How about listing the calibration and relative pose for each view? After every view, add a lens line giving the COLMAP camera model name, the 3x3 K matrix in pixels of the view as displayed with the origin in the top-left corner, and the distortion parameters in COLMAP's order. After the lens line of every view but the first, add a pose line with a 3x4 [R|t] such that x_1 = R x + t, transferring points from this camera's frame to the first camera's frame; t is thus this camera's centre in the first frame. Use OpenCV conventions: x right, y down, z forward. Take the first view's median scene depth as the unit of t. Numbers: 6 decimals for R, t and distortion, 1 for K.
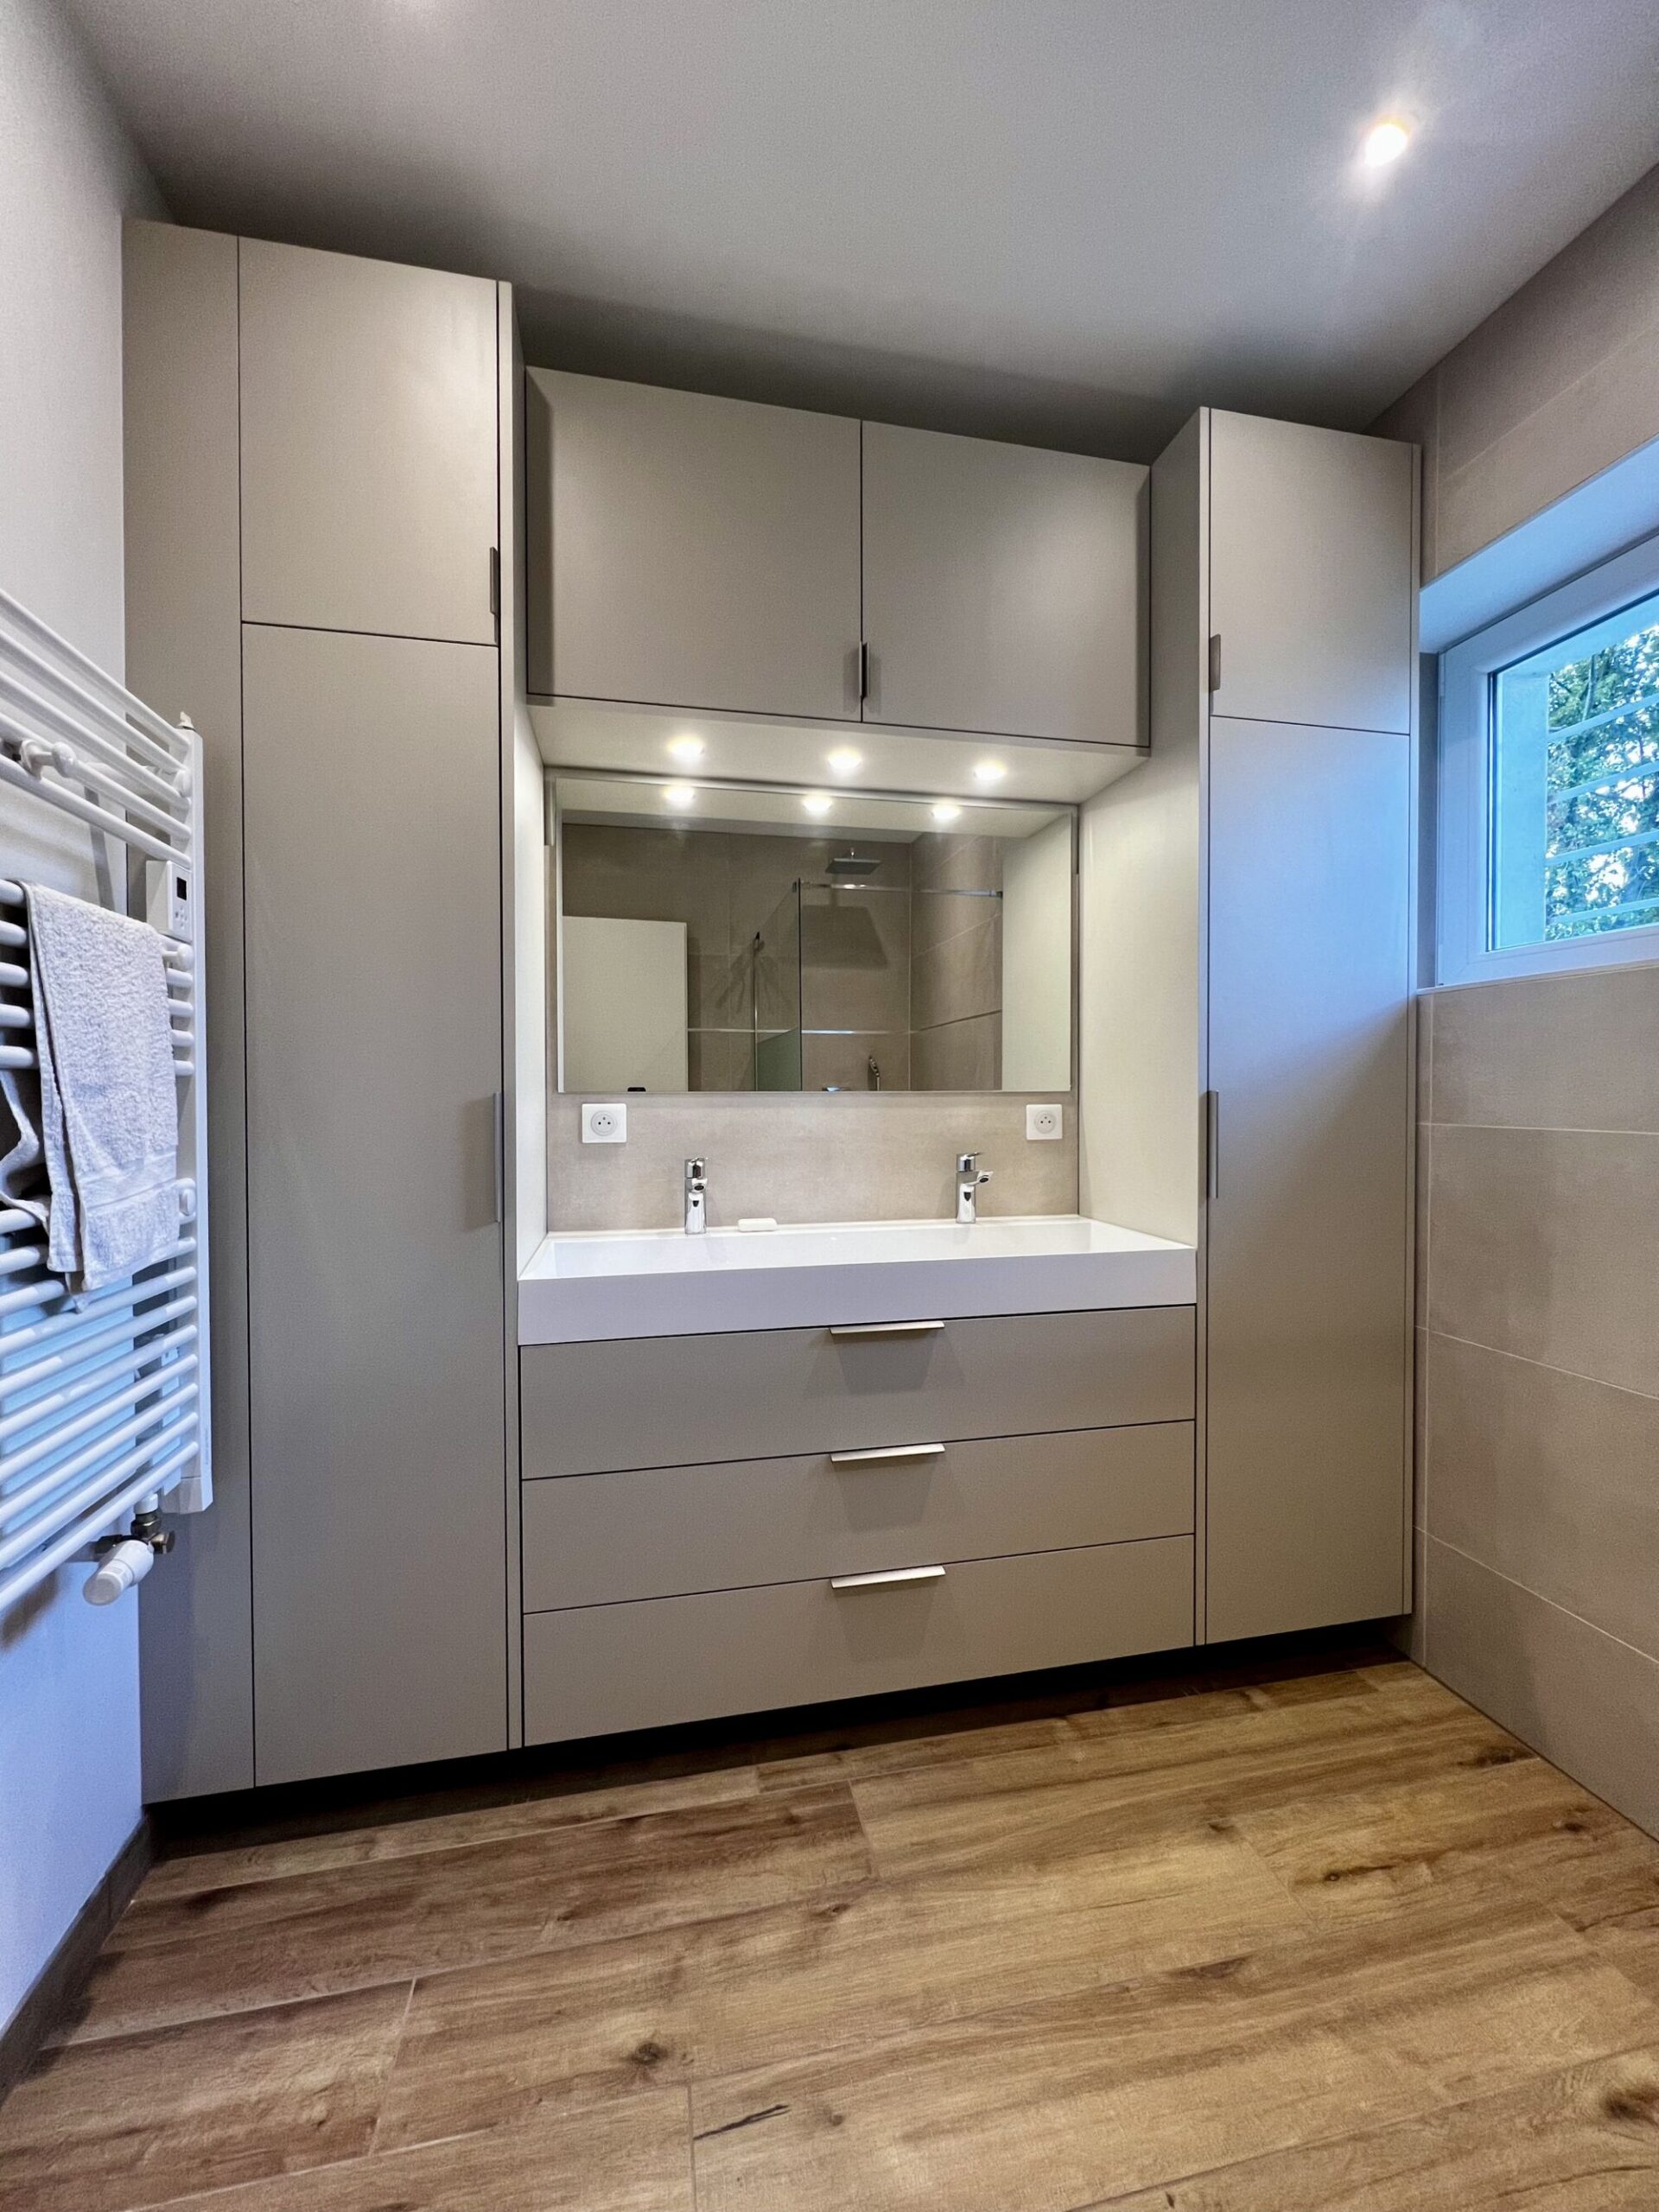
lens RADIAL K [[881.6, 0, 822.9], [0, 881.6, 1106.3], [0, 0, 1]] dist [-0.001742, -0.000485]
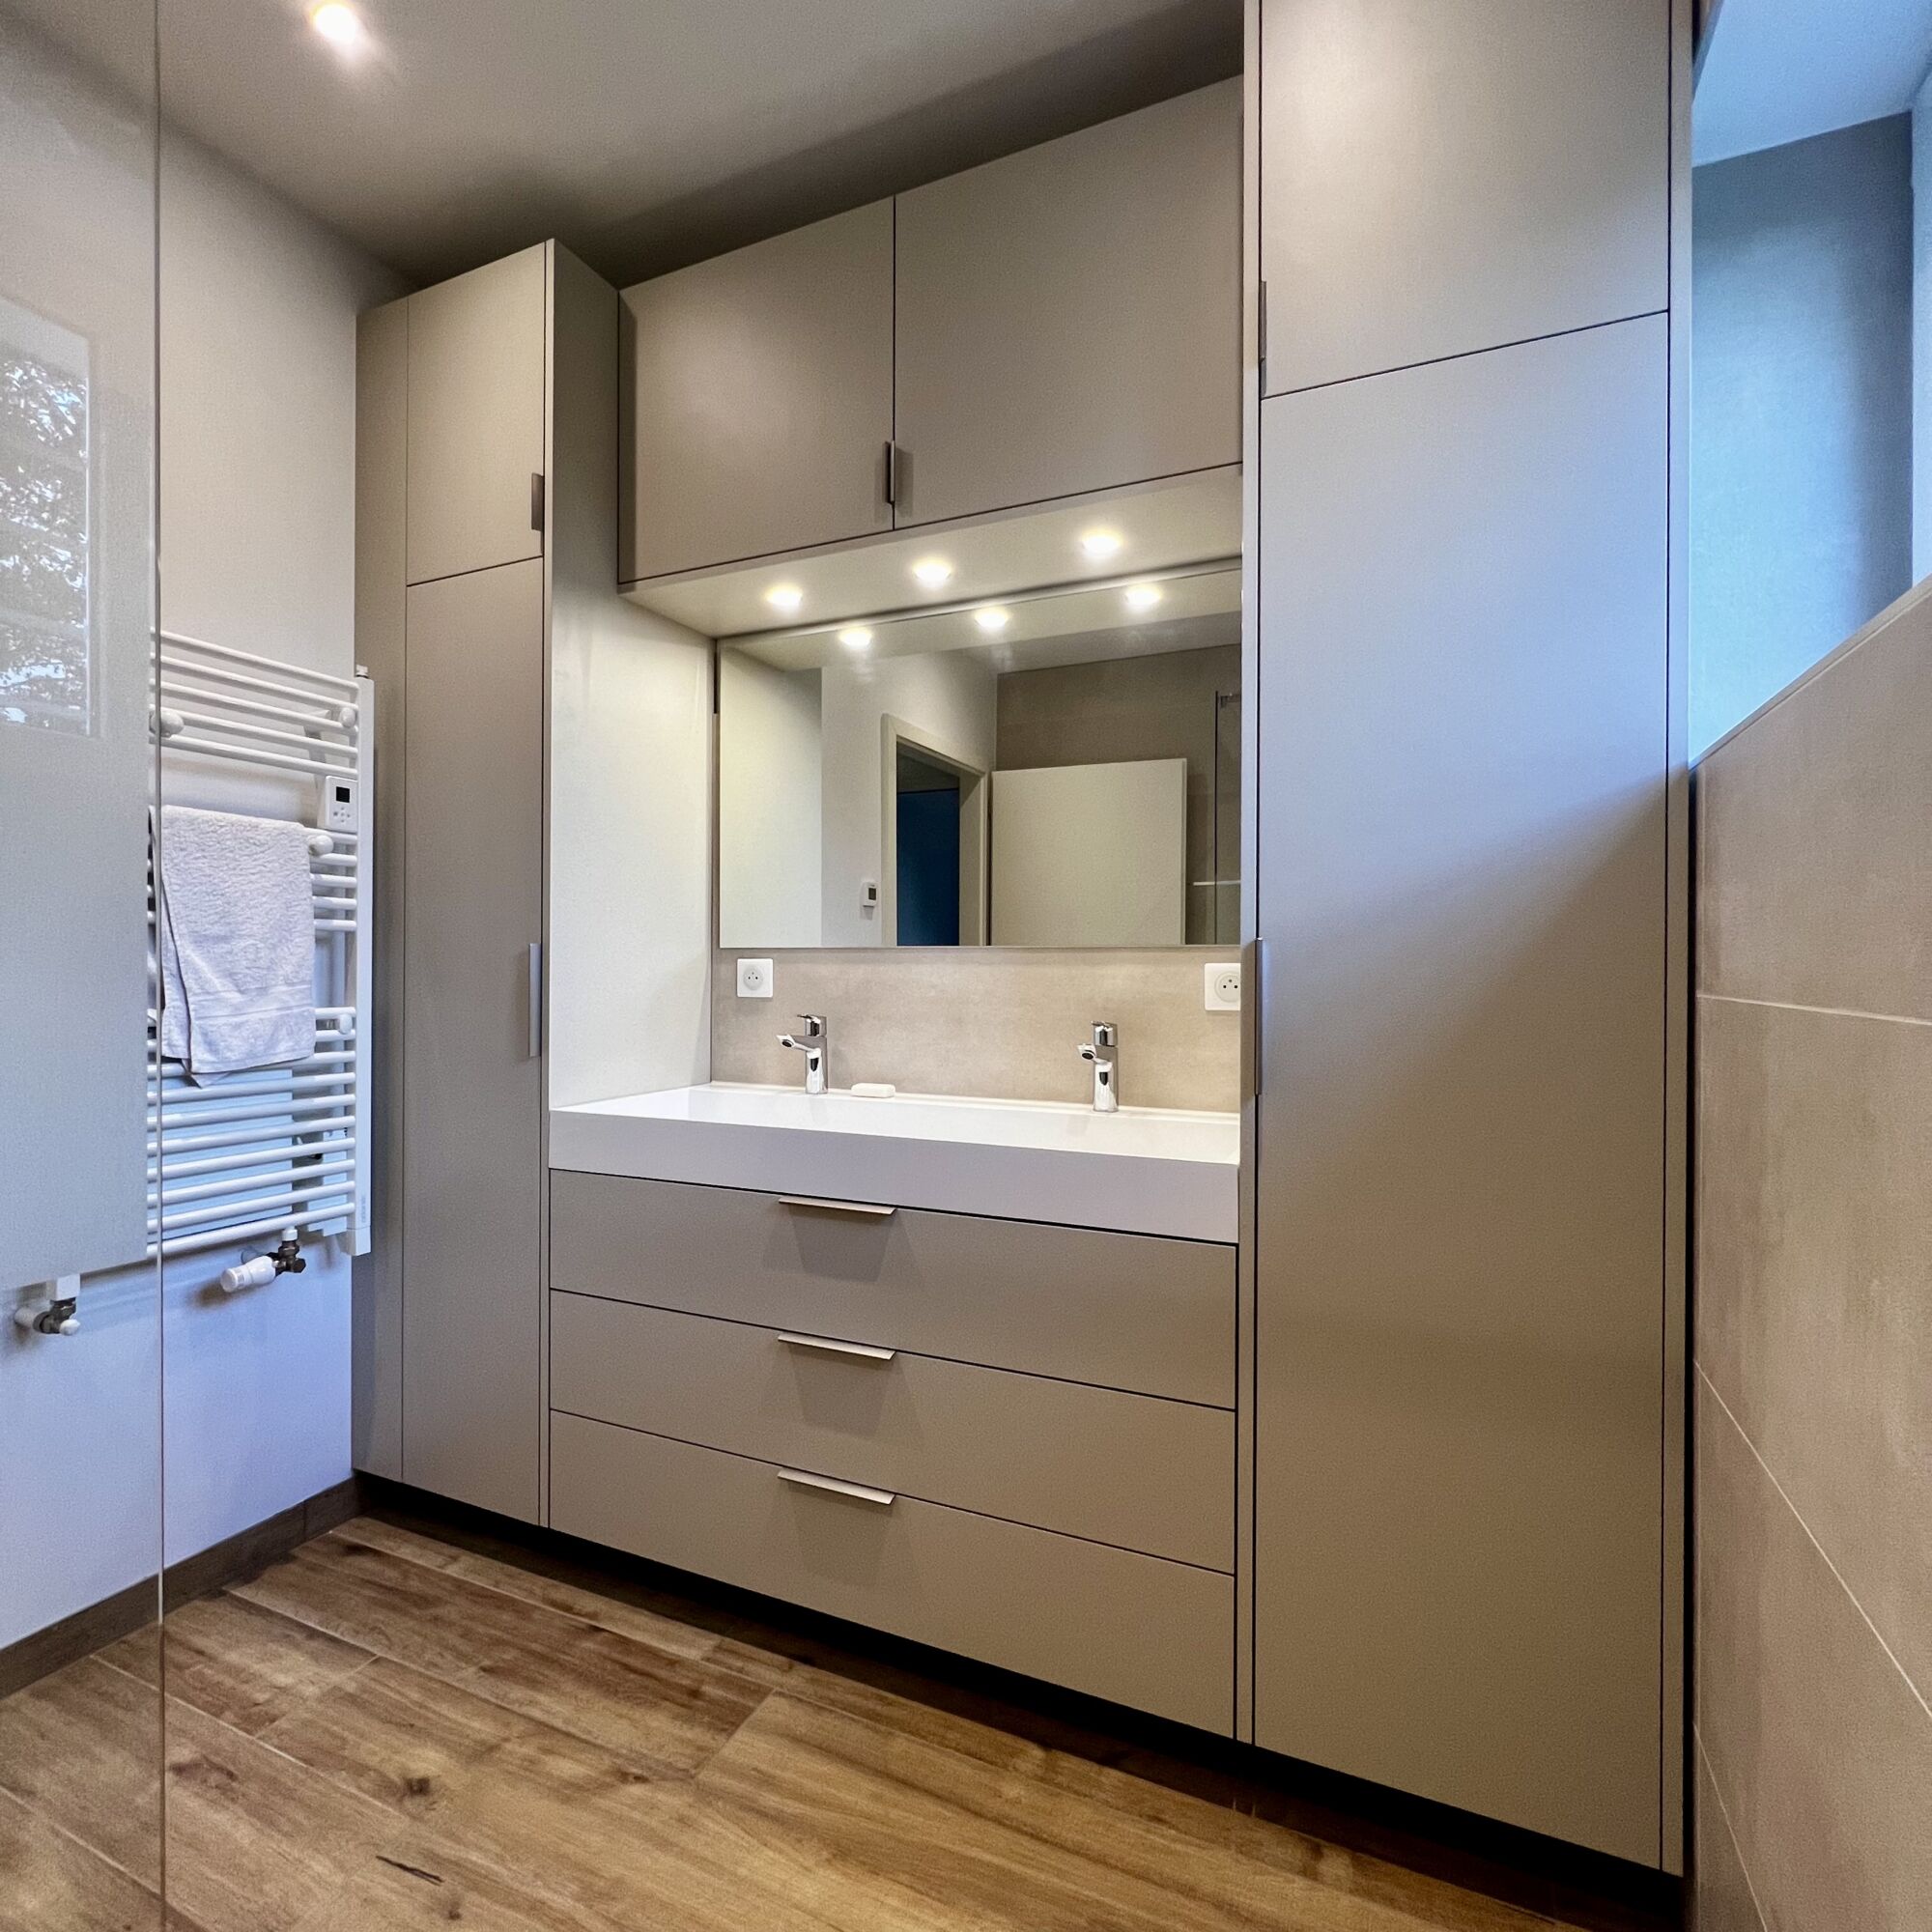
lens RADIAL K [[1026.0, 0, 964.9], [0, 1026.0, 967.2], [0, 0, 1]] dist [-0.003453, 0.000126]
pose [[0.804525, 0.006026, -0.593888, 0.884488], [-0.014742, 0.999843, -0.009826, 0.019832], [0.593736, 0.016660, 0.804487, 0.262631]]
